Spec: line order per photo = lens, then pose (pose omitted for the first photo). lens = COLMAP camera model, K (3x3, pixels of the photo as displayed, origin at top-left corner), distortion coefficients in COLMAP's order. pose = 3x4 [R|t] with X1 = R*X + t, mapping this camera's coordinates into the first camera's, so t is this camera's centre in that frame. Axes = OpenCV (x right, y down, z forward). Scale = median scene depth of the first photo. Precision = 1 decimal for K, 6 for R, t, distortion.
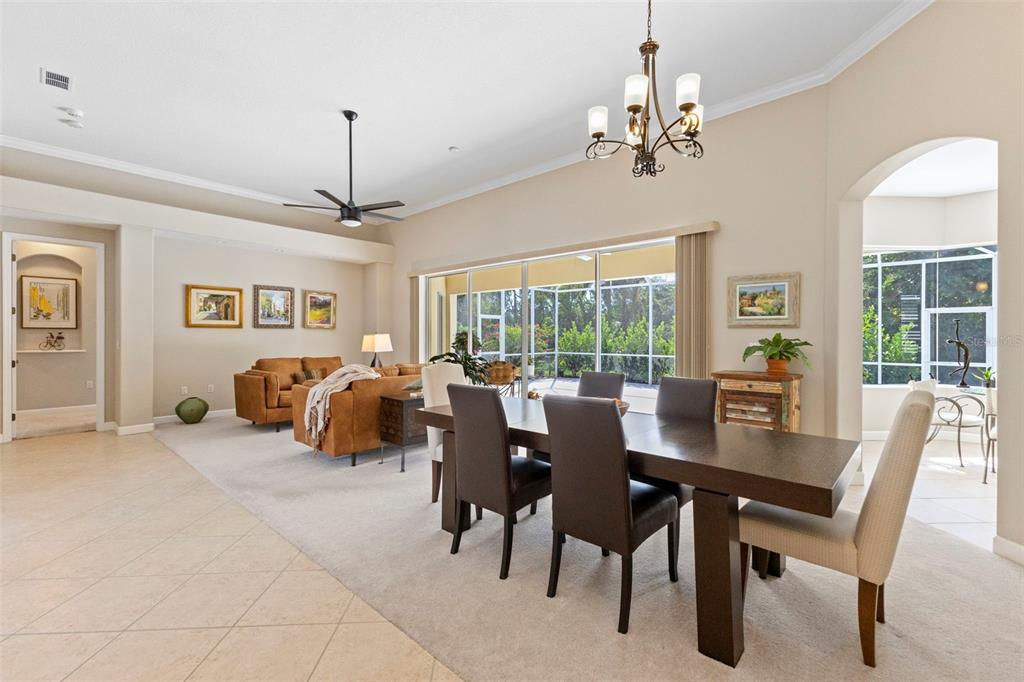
lens RADIAL K [[444.2, 0, 516.2], [0, 444.2, 337.3], [0, 0, 1]] dist [0.003767, -0.000610]
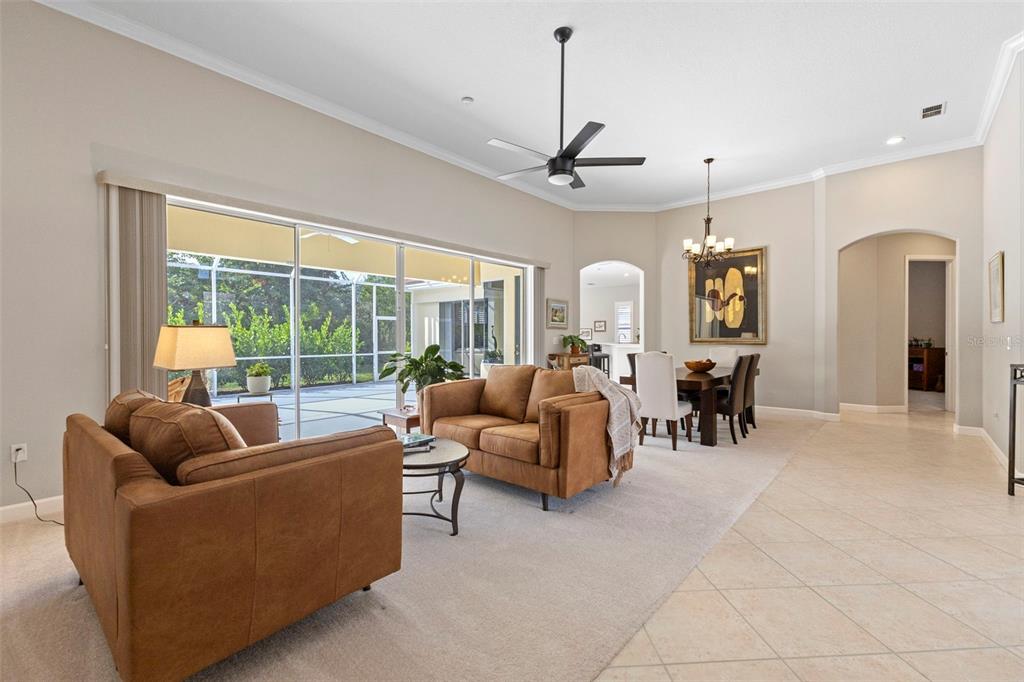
lens RADIAL K [[444.2, 0, 516.2], [0, 444.2, 337.3], [0, 0, 1]] dist [0.003767, -0.000610]
pose [[-0.019398, -0.004928, 0.999800, -1.174132], [0.004040, 0.999979, 0.005008, 0.002277], [-0.999804, 0.004136, -0.019377, 1.141678]]
